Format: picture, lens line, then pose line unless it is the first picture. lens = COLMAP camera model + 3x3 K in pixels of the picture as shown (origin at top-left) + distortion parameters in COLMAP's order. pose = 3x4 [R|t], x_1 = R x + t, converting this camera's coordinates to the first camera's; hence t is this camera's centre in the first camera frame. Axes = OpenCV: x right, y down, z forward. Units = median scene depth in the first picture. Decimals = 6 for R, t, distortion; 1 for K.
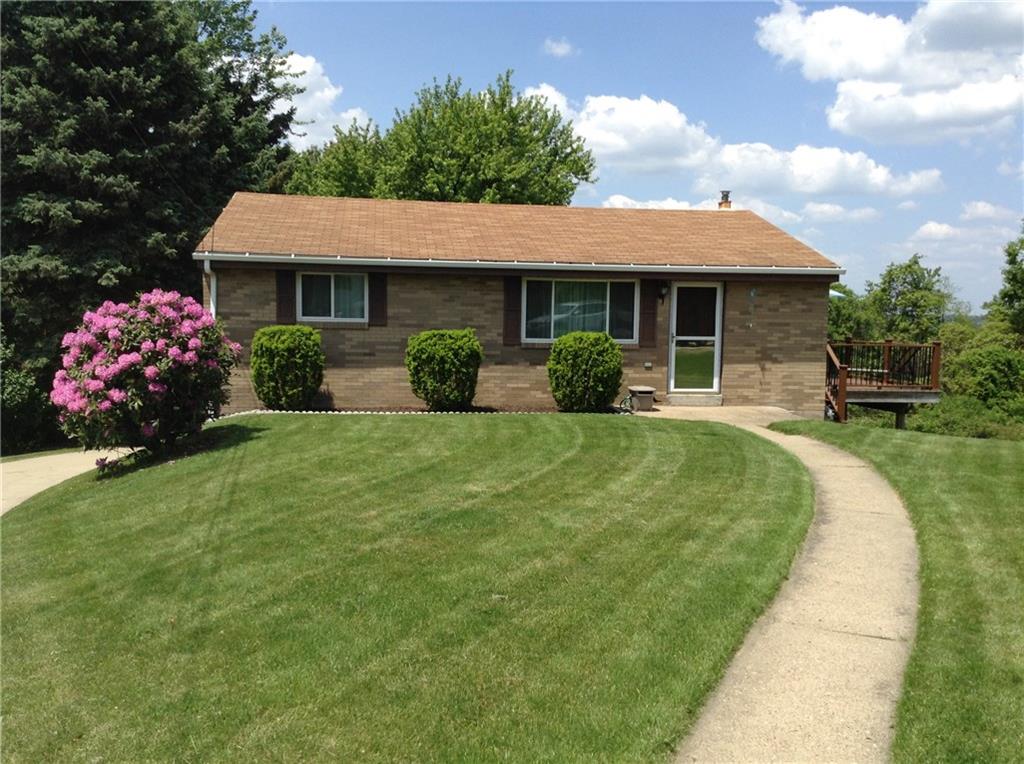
lens RADIAL K [[942.4, 0, 511.2], [0, 942.4, 386.1], [0, 0, 1]] dist [-0.007513, 0.000000]
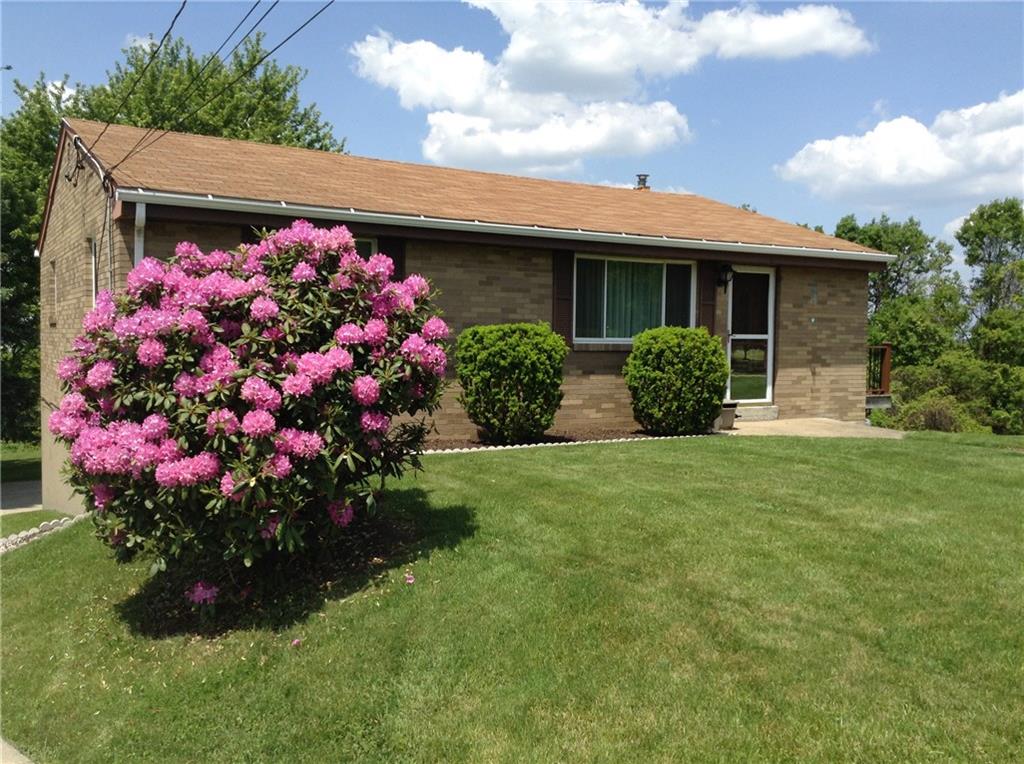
lens RADIAL K [[942.4, 0, 505.5], [0, 942.4, 381.2], [0, 0, 1]] dist [-0.007513, 0.000000]
pose [[0.913616, -0.025484, 0.405779, -0.321579], [0.036995, 0.999104, -0.020549, -0.004042], [-0.404892, 0.033786, 0.913740, 0.347157]]
